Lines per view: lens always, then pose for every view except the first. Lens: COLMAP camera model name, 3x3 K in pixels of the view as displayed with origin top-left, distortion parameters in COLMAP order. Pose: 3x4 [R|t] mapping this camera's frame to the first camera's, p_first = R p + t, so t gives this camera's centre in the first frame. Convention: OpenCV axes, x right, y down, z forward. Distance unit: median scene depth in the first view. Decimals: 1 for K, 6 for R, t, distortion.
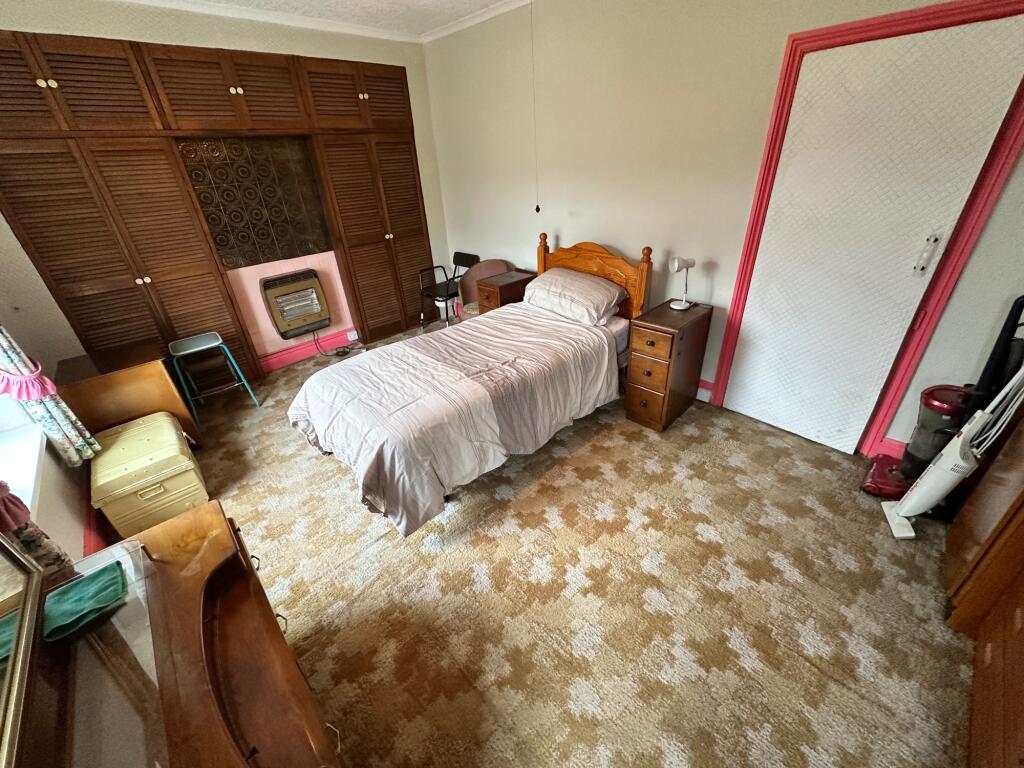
lens RADIAL K [[407.1, 0, 507.6], [0, 407.1, 381.5], [0, 0, 1]] dist [0.000737, -0.000241]
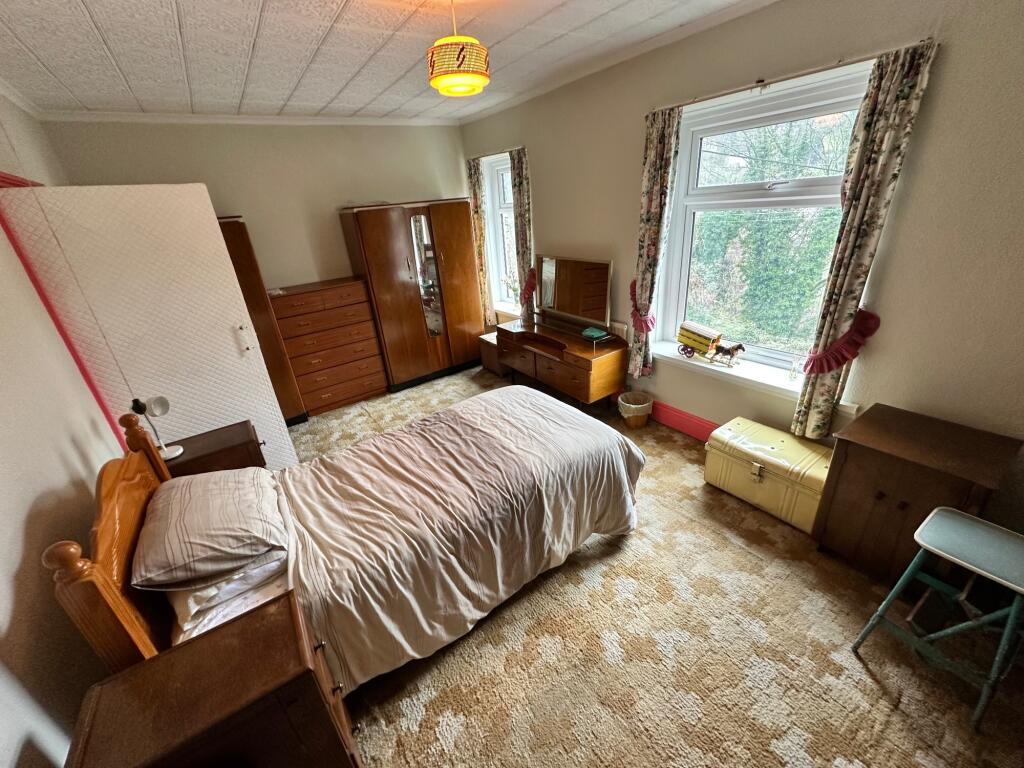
lens RADIAL K [[407.1, 0, 505.6], [0, 407.1, 386.7], [0, 0, 1]] dist [0.000737, -0.000241]
pose [[-0.978280, 0.059761, 0.198487, -0.399874], [0.194764, 0.592794, 0.781449, -0.790154], [-0.070962, 0.803134, -0.591558, 1.386860]]
